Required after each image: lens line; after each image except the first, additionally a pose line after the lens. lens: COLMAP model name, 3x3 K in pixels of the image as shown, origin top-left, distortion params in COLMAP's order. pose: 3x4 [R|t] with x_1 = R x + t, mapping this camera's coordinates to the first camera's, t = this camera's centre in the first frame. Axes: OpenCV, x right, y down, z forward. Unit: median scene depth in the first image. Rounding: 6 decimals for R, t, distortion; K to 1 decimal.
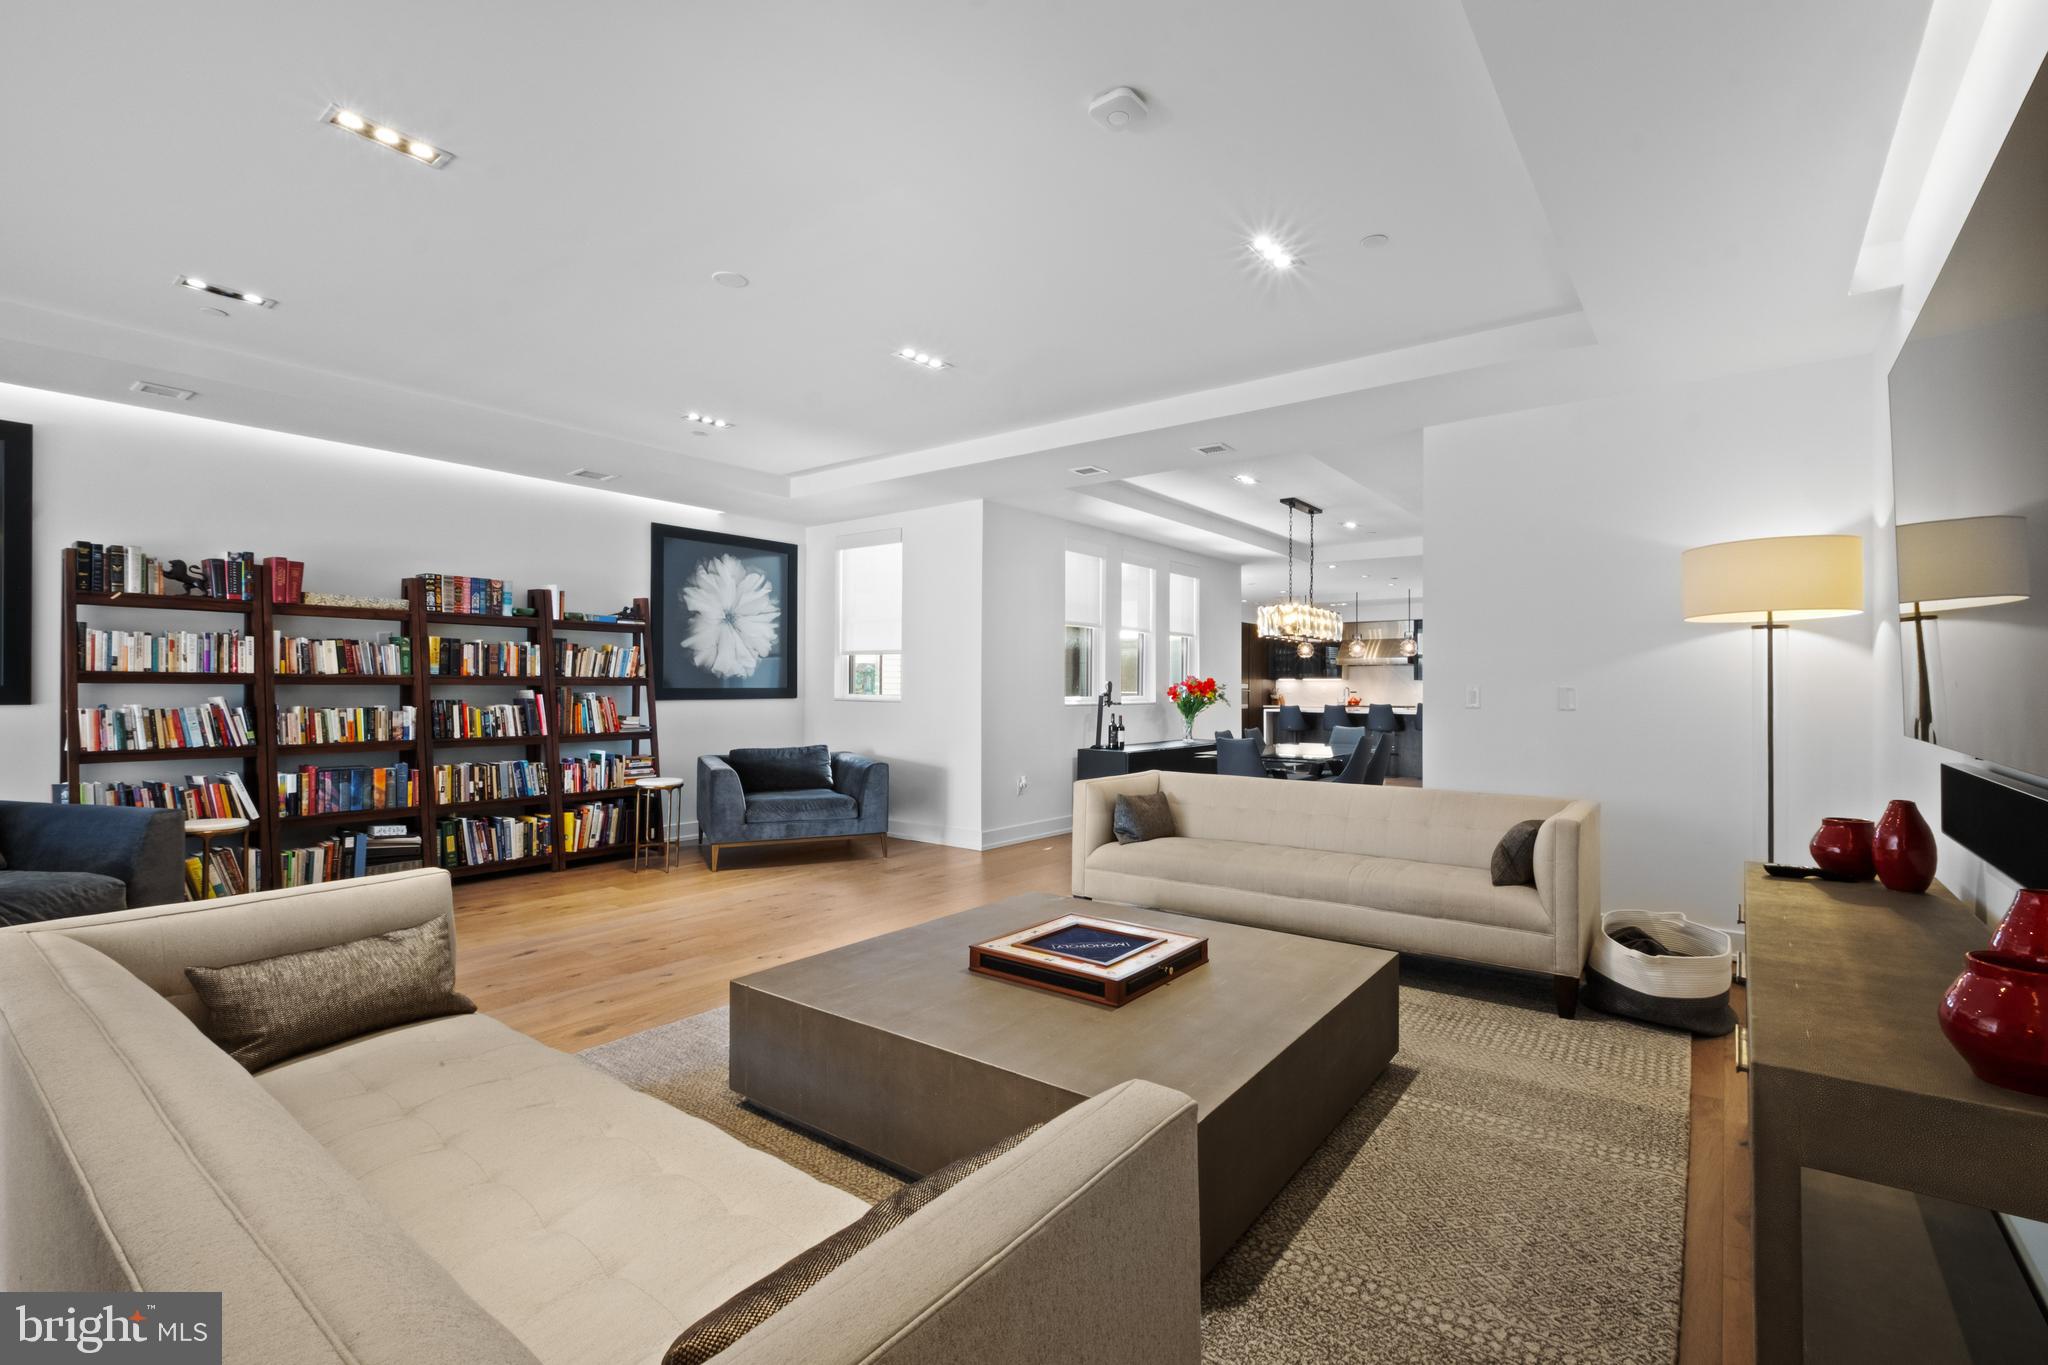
lens RADIAL K [[895.1, 0, 1019.2], [0, 895.1, 676.5], [0, 0, 1]] dist [0.000803, -0.001357]
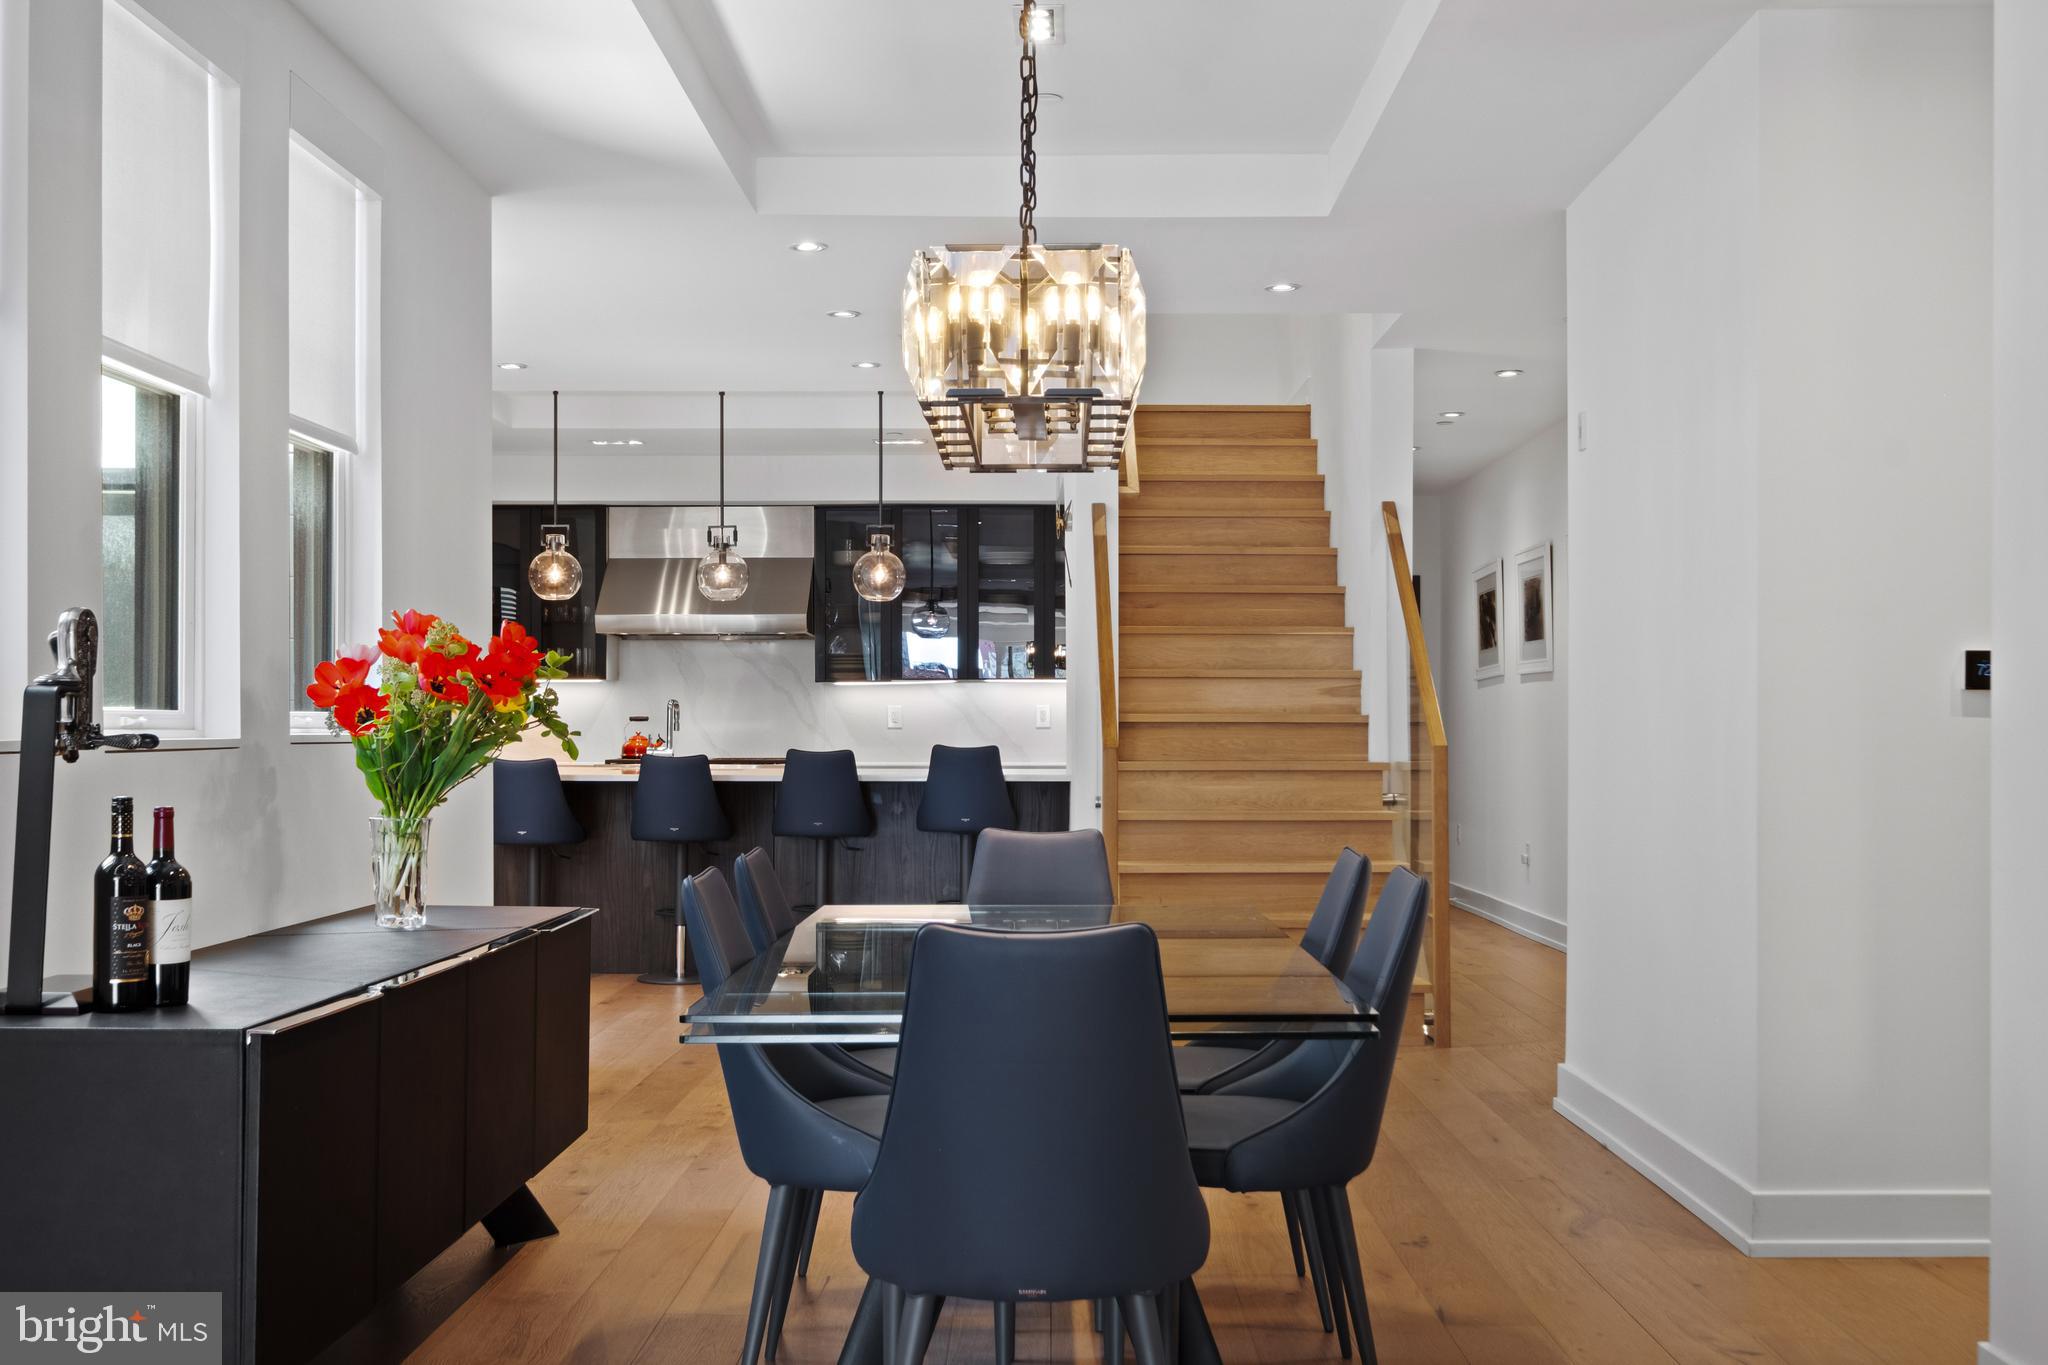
lens RADIAL K [[2198.9, 0, 1031.2], [0, 2198.9, 735.3], [0, 0, 1]] dist [0.009067, 0.031070]
pose [[0.791364, -0.004446, 0.611329, -0.008072], [-0.006050, 0.999868, 0.015104, 0.013694], [-0.611315, -0.015652, 0.791233, 0.348341]]
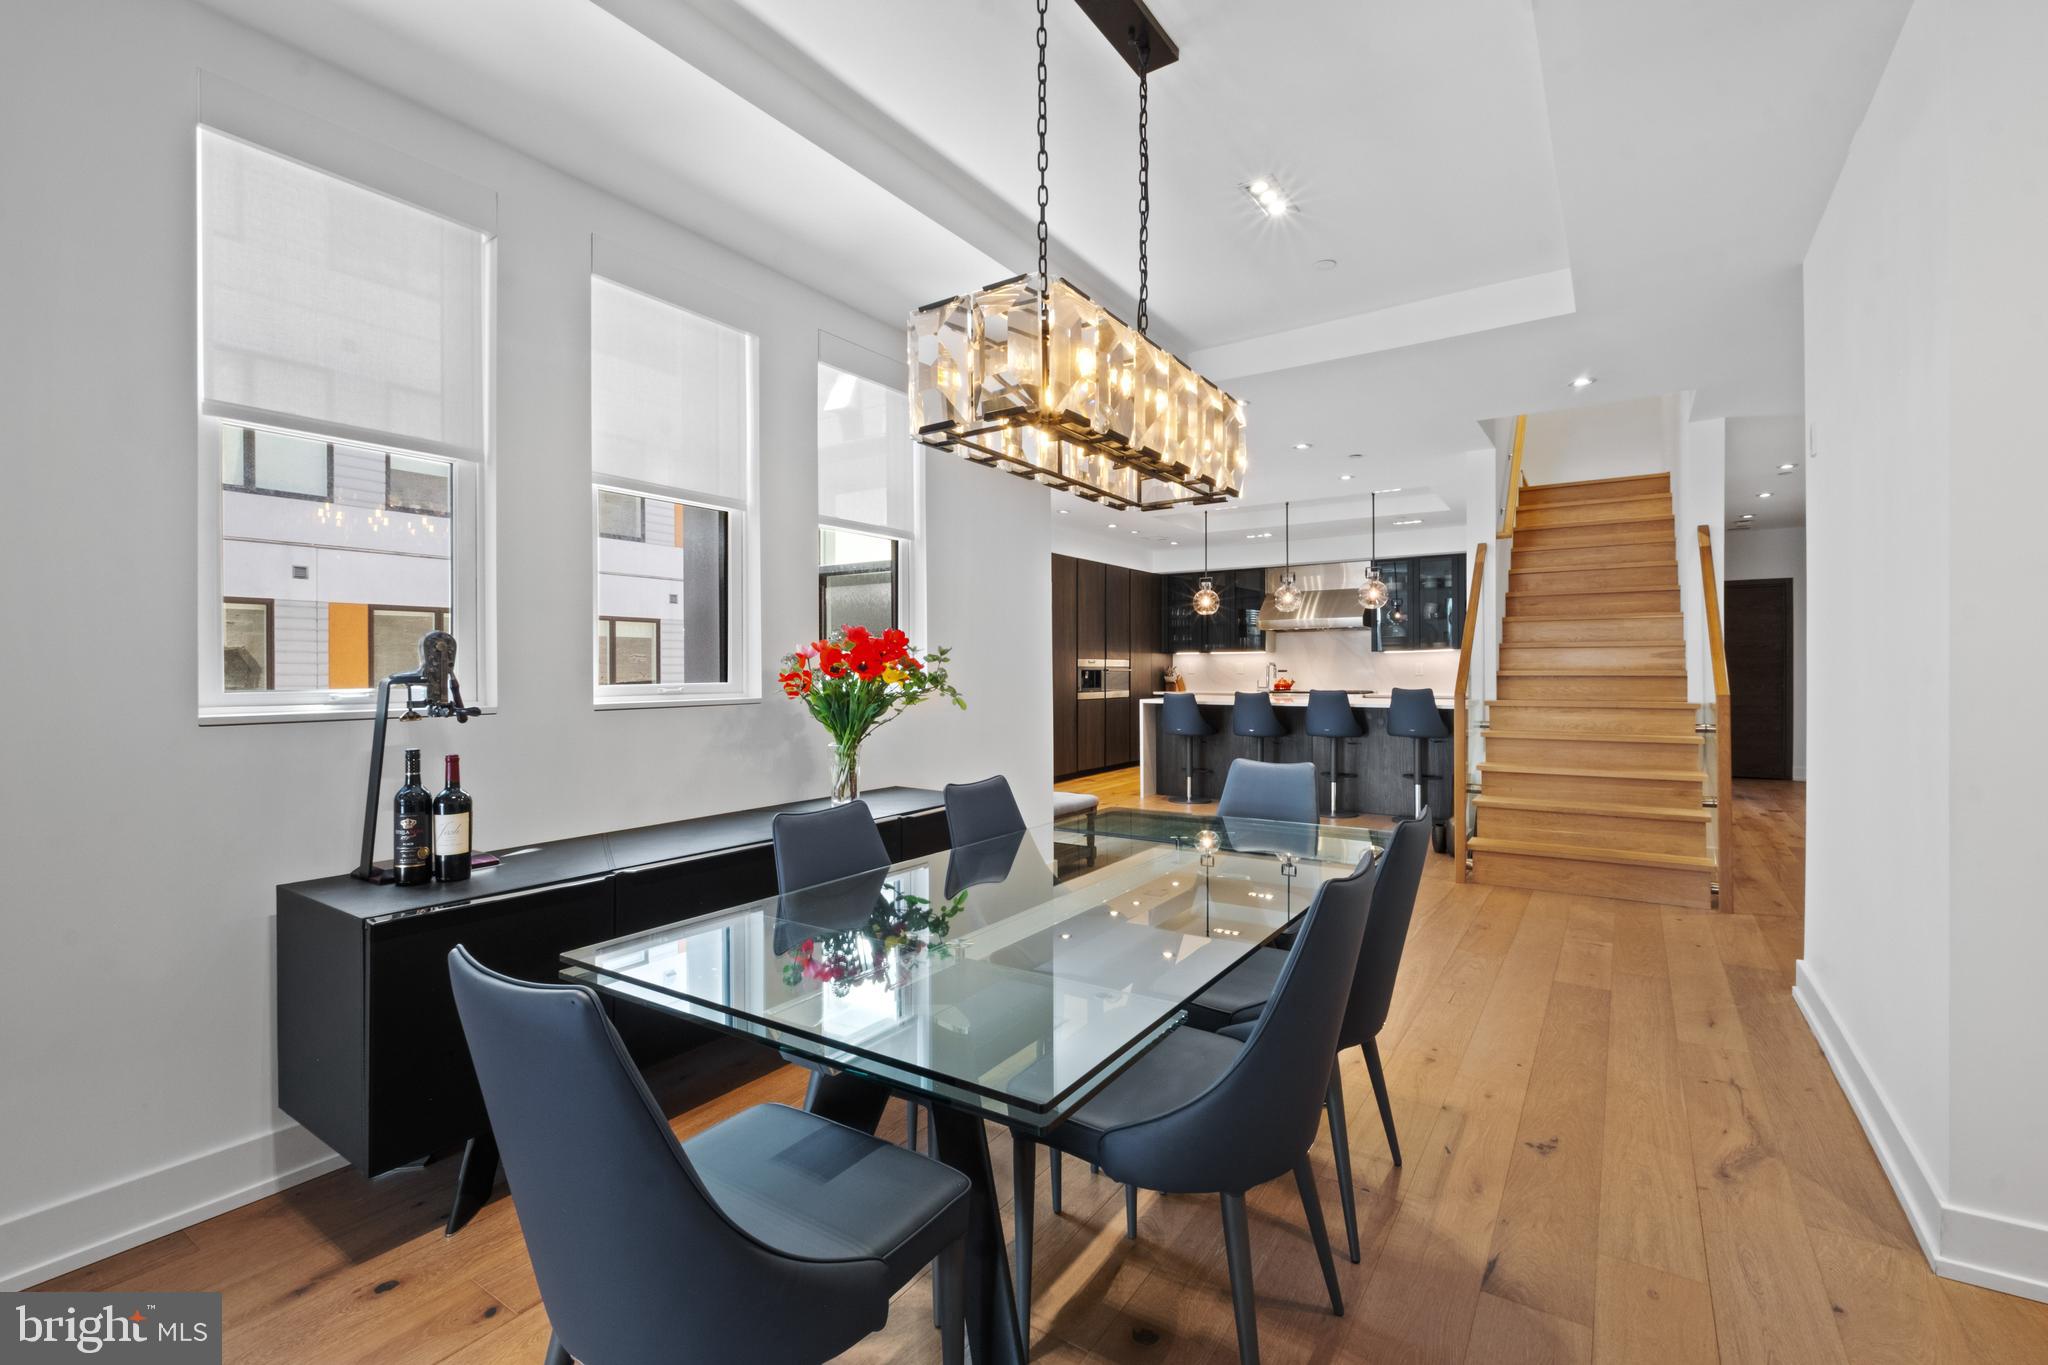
lens RADIAL K [[895.1, 0, 1019.2], [0, 895.1, 676.5], [0, 0, 1]] dist [0.000803, -0.001357]
pose [[0.997360, -0.008224, 0.072151, 0.163923], [0.006803, 0.999779, 0.019916, 0.009188], [-0.072298, -0.019373, 0.997195, 0.440683]]
